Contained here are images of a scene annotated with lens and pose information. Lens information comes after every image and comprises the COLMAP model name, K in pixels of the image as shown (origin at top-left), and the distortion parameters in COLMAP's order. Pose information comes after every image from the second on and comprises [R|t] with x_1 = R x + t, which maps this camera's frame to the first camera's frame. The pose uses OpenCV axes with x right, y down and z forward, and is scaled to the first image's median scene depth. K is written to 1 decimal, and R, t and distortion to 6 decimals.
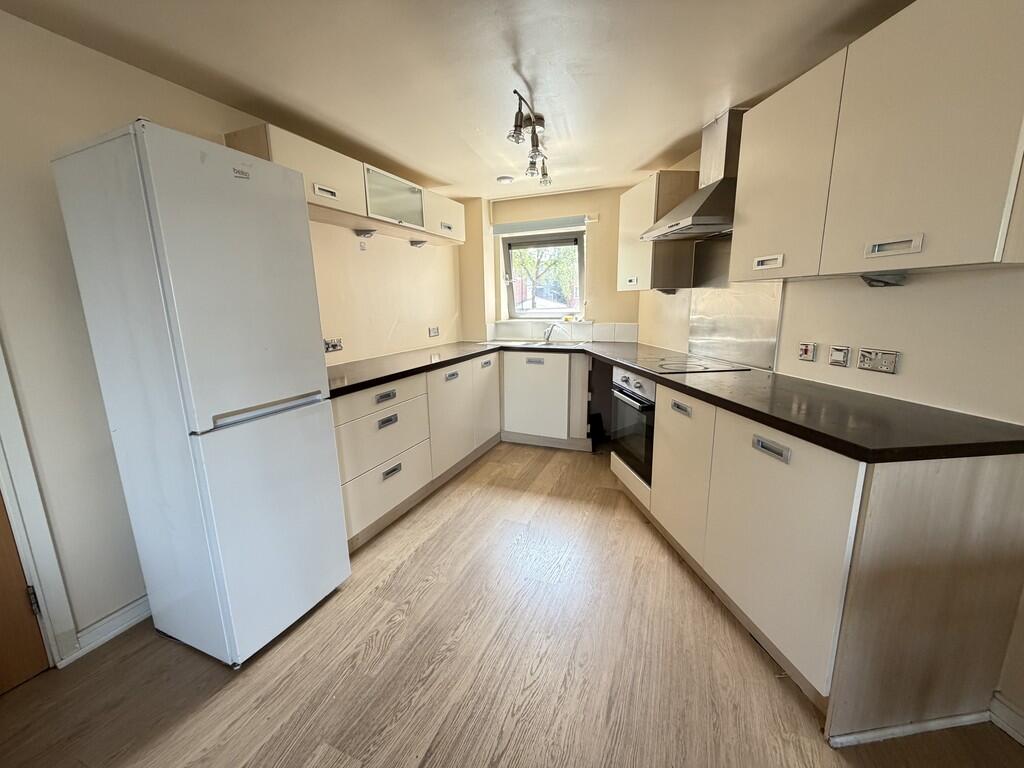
lens RADIAL K [[407.0, 0, 507.8], [0, 407.0, 383.4], [0, 0, 1]] dist [-0.004491, -0.000210]
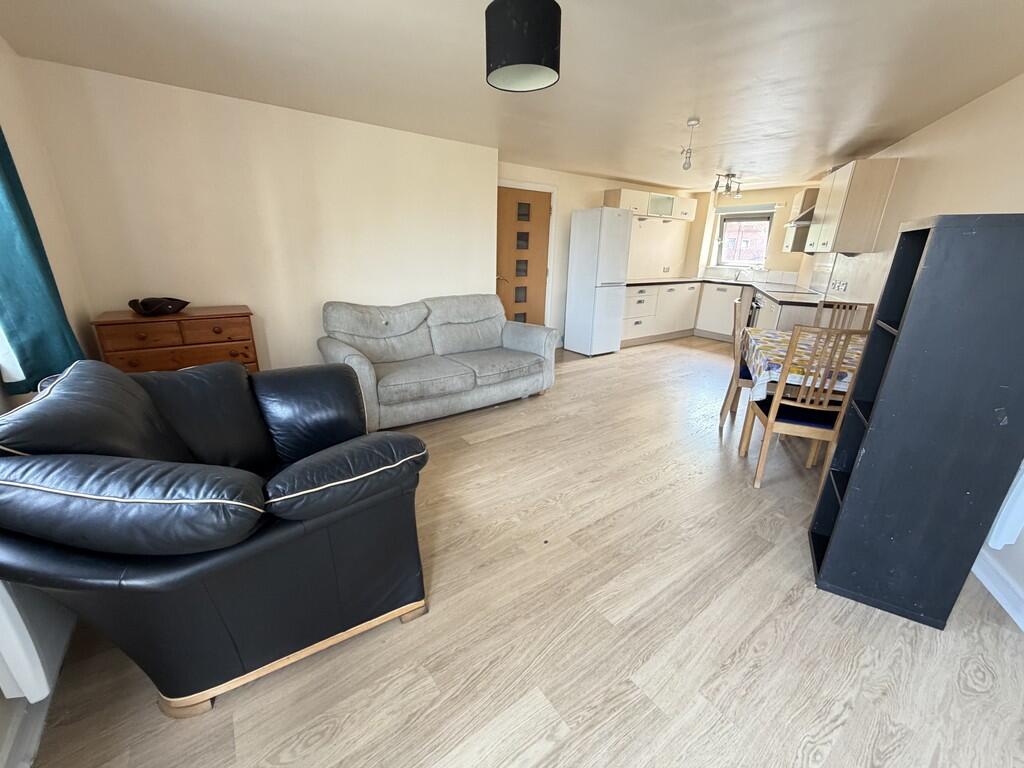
lens RADIAL K [[407.0, 0, 507.7], [0, 407.0, 383.4], [0, 0, 1]] dist [-0.004491, -0.000210]
pose [[0.854426, 0.199747, -0.479644, 0.189196], [-0.139267, 0.977414, 0.158956, 0.184003], [0.500561, -0.069018, 0.862945, -0.980642]]
